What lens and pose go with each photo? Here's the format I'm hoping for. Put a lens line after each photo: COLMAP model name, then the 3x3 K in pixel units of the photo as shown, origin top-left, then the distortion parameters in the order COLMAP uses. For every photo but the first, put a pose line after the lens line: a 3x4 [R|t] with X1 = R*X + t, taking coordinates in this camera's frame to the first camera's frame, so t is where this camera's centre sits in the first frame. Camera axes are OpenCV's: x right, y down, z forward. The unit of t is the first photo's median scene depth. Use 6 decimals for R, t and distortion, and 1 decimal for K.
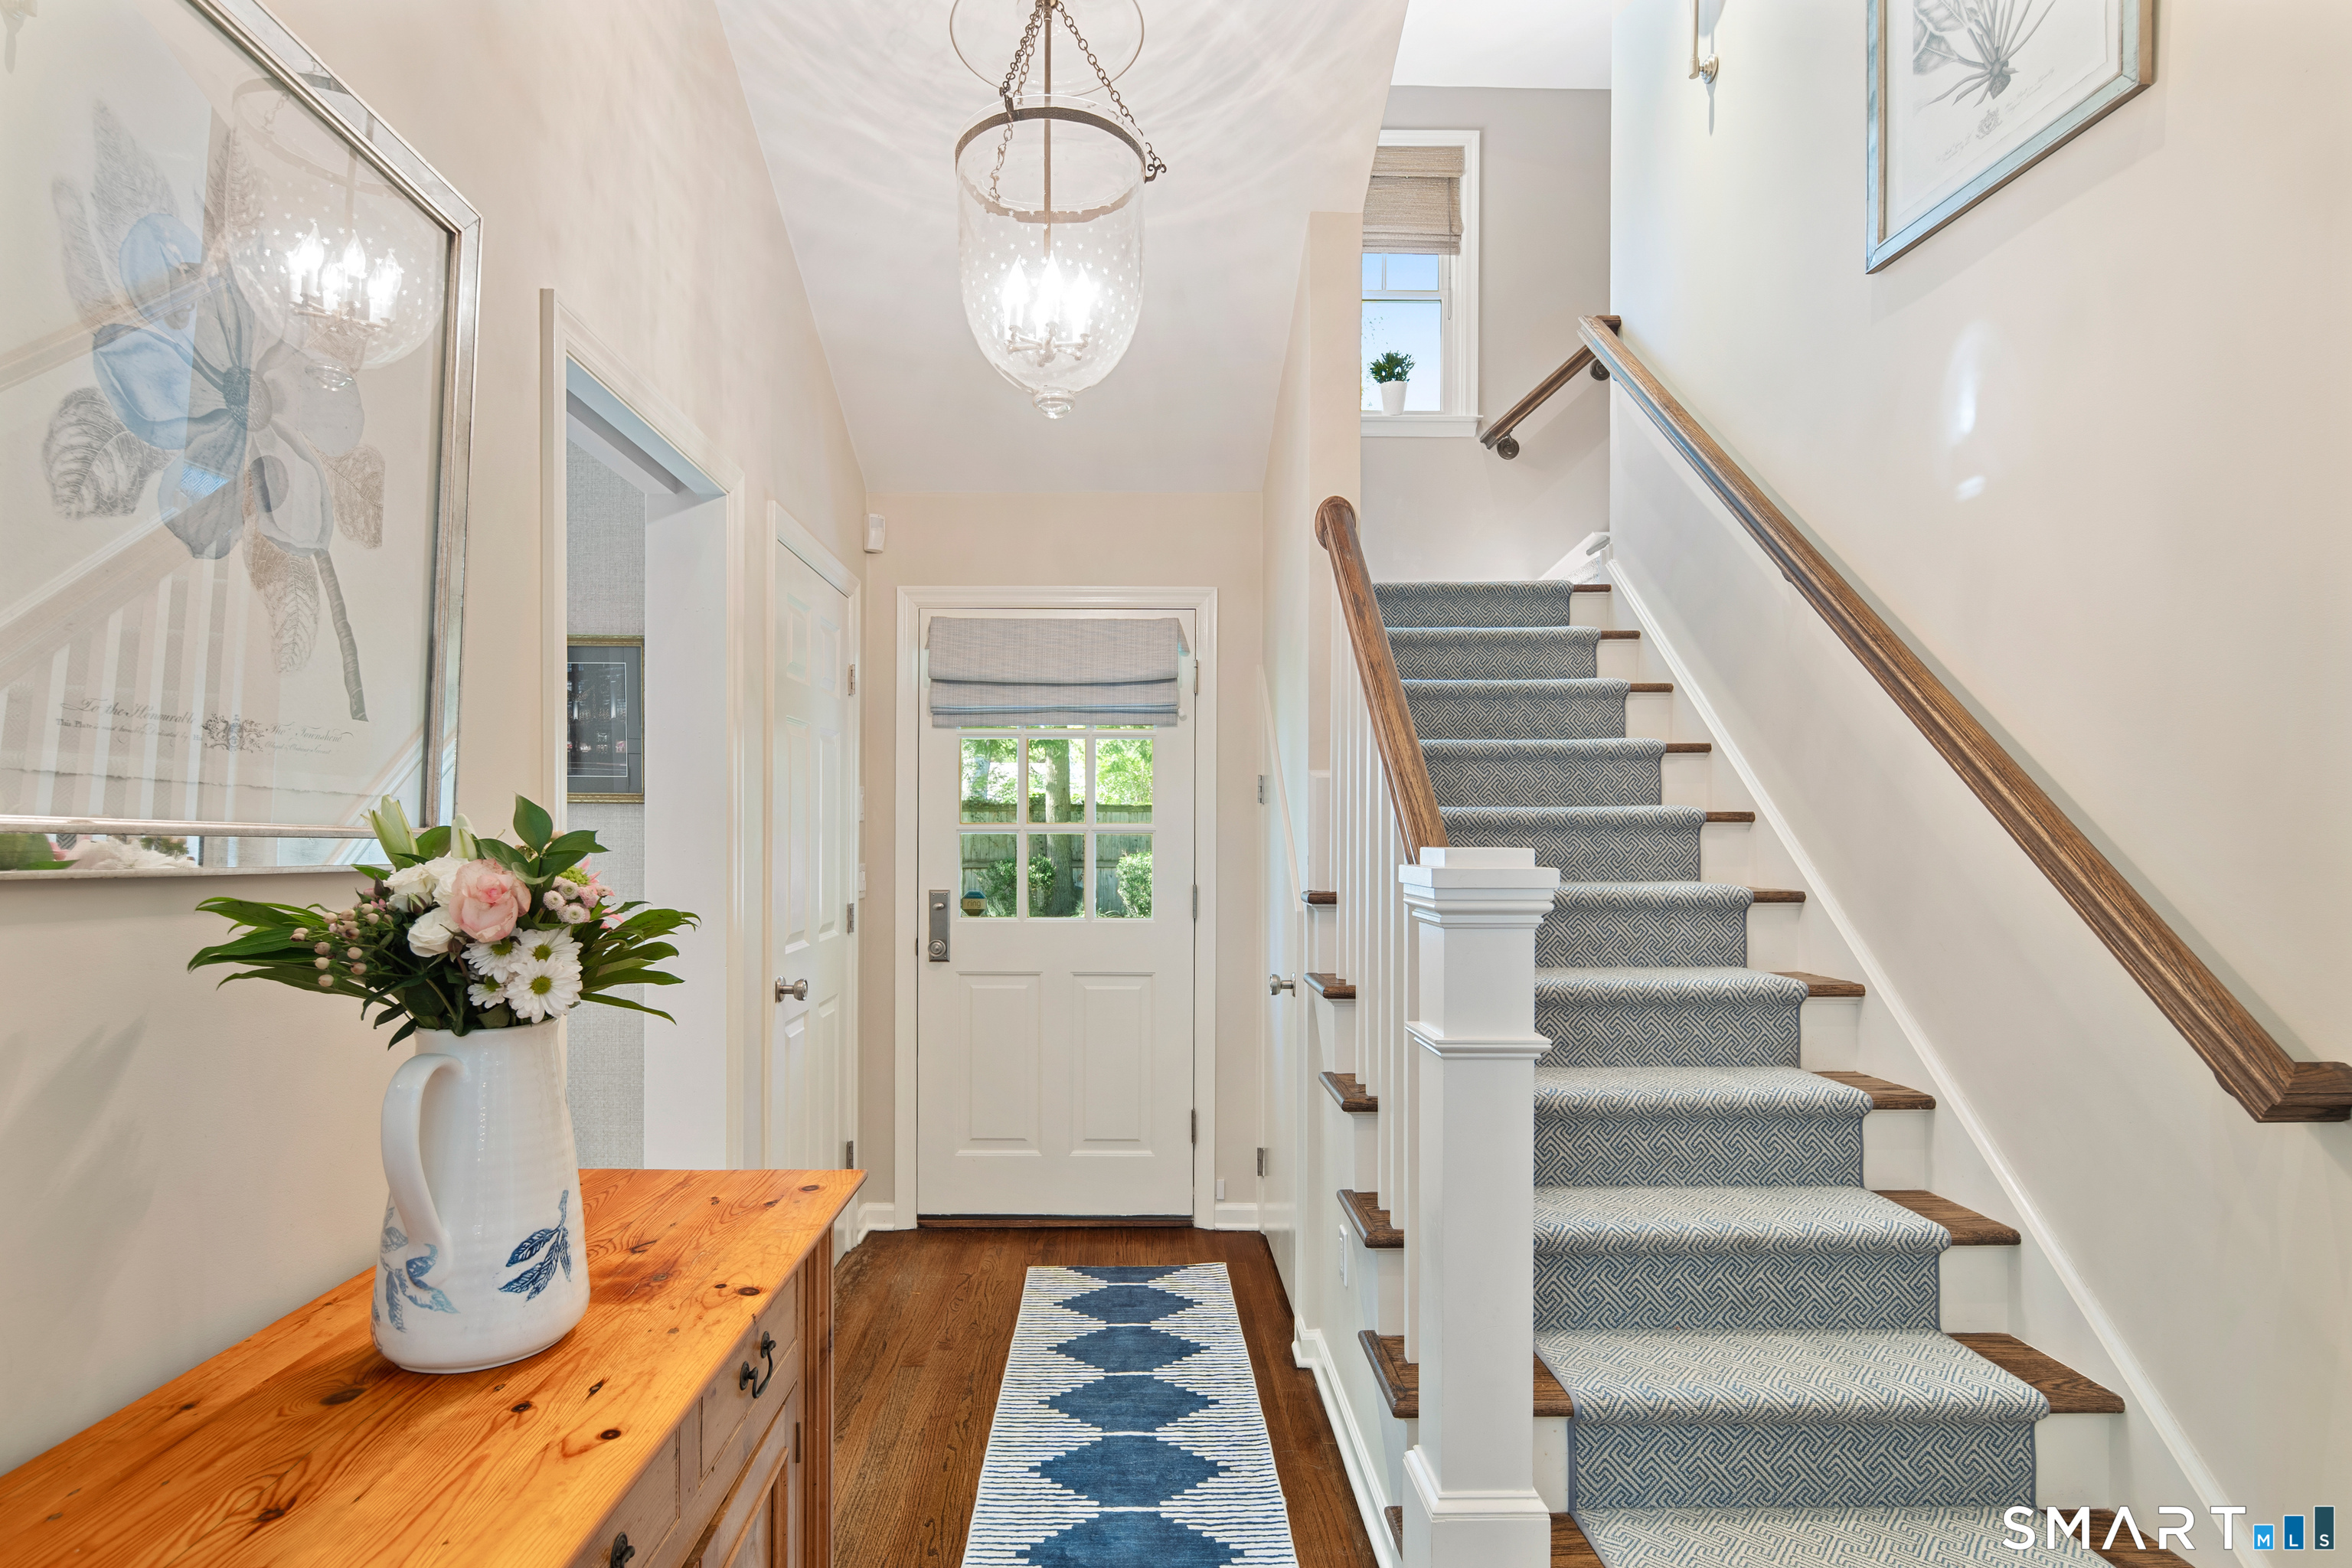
lens RADIAL K [[1190.9, 0, 1107.8], [0, 1190.9, 833.4], [0, 0, 1]] dist [0.006740, -0.003913]
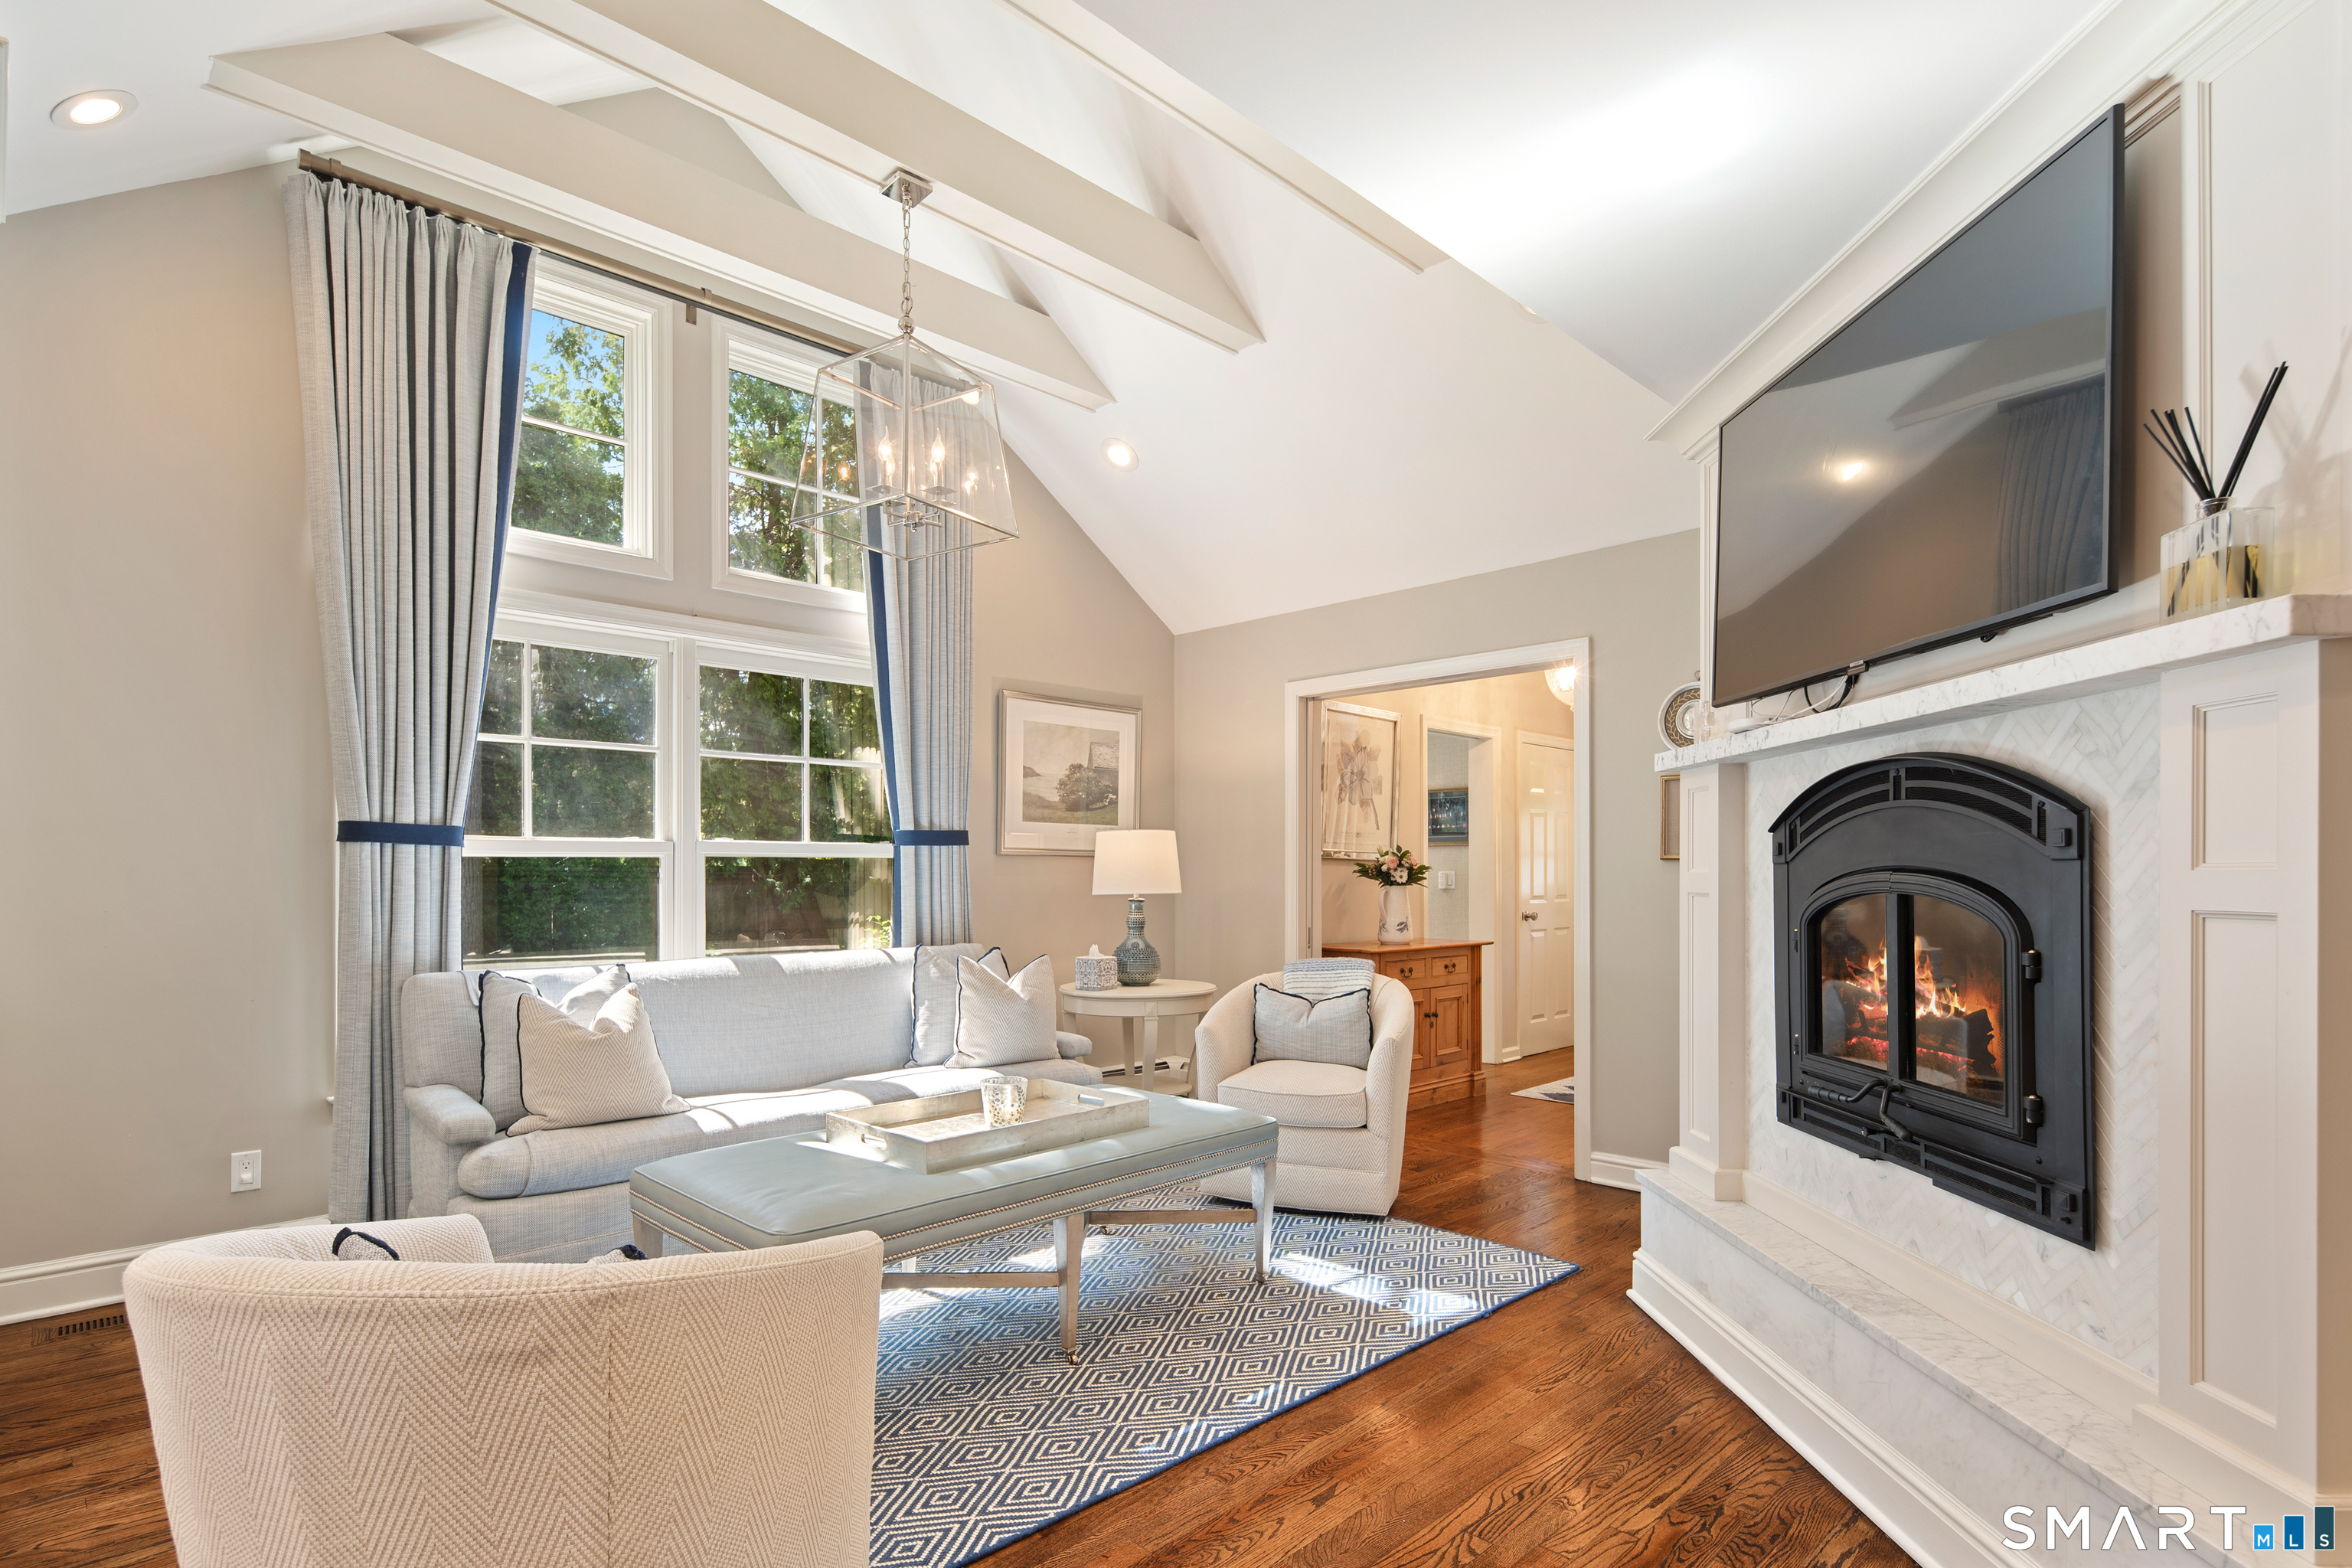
lens RADIAL K [[1190.9, 0, 1181.7], [0, 1190.9, 874.5], [0, 0, 1]] dist [0.006740, -0.003913]
pose [[0.721502, 0.000820, -0.692412, 2.808286], [0.000222, 0.999999, 0.001416, 0.105950], [0.692413, -0.001175, 0.721501, -3.982412]]
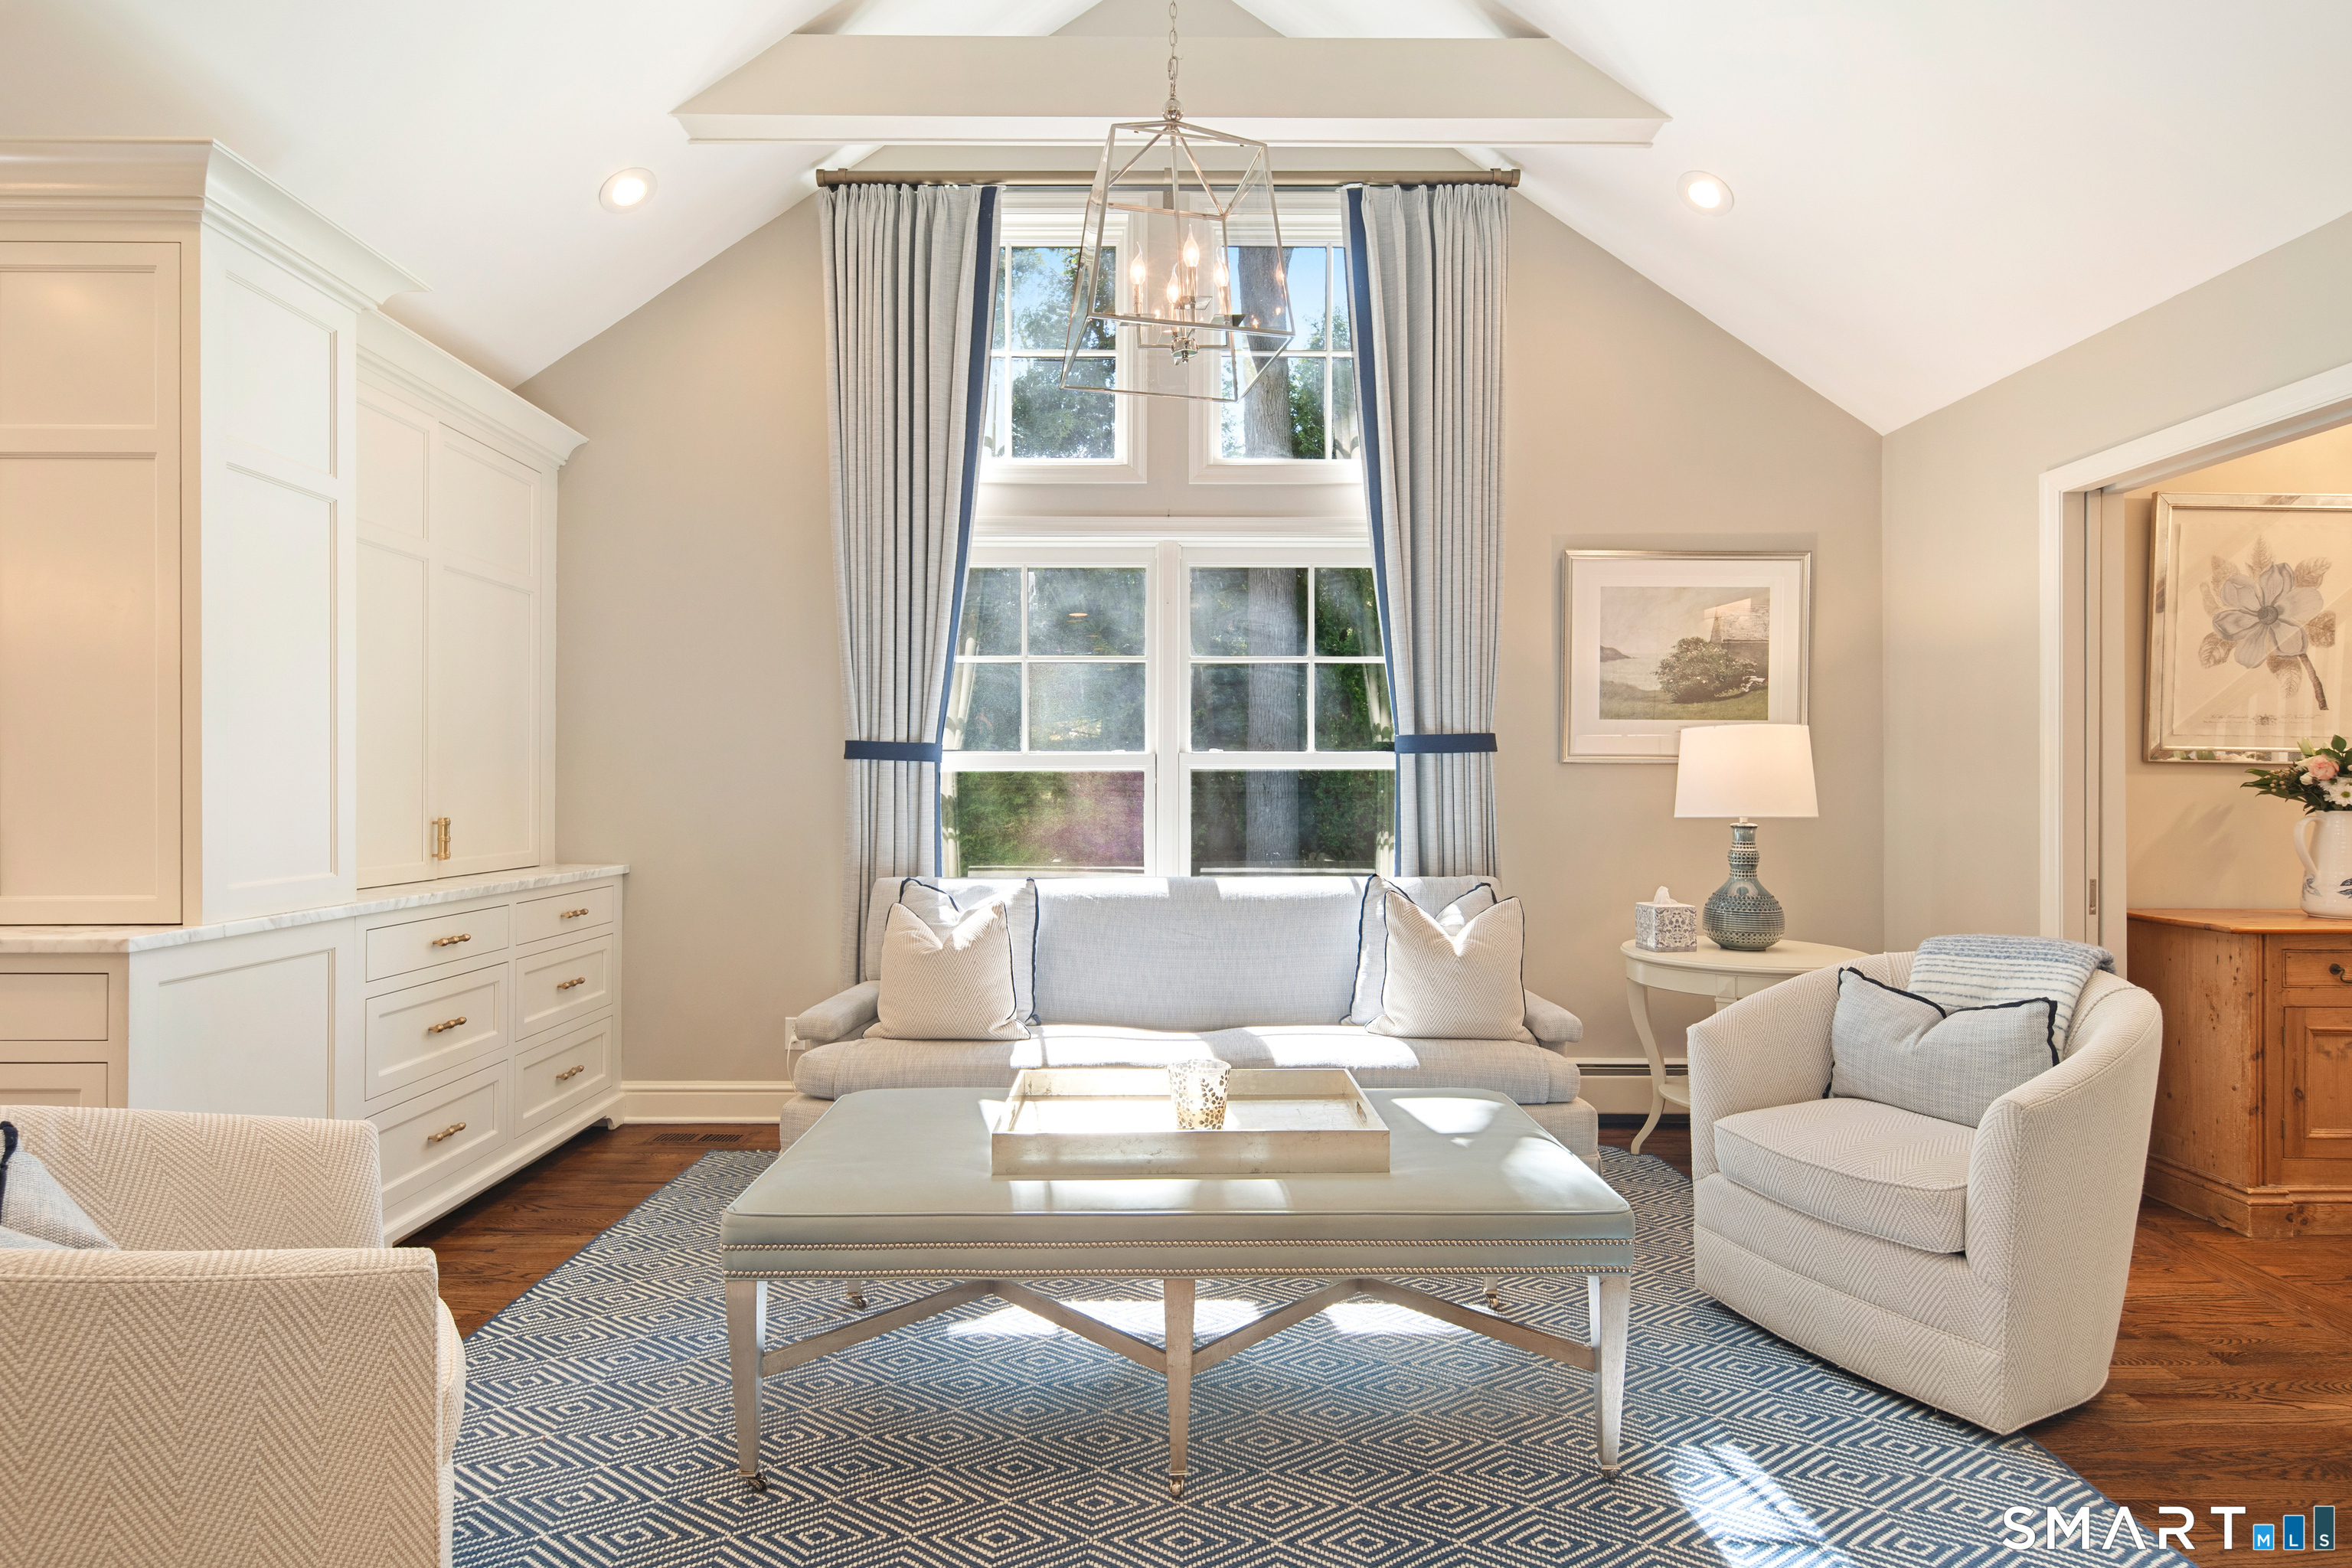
lens RADIAL K [[1190.9, 0, 1157.2], [0, 1190.9, 778.4], [0, 0, 1]] dist [0.006740, -0.003913]
pose [[0.016376, -0.006044, -0.999848, 2.643416], [-0.000684, 0.999981, -0.006056, 0.103631], [0.999866, 0.000783, 0.016371, -2.209444]]
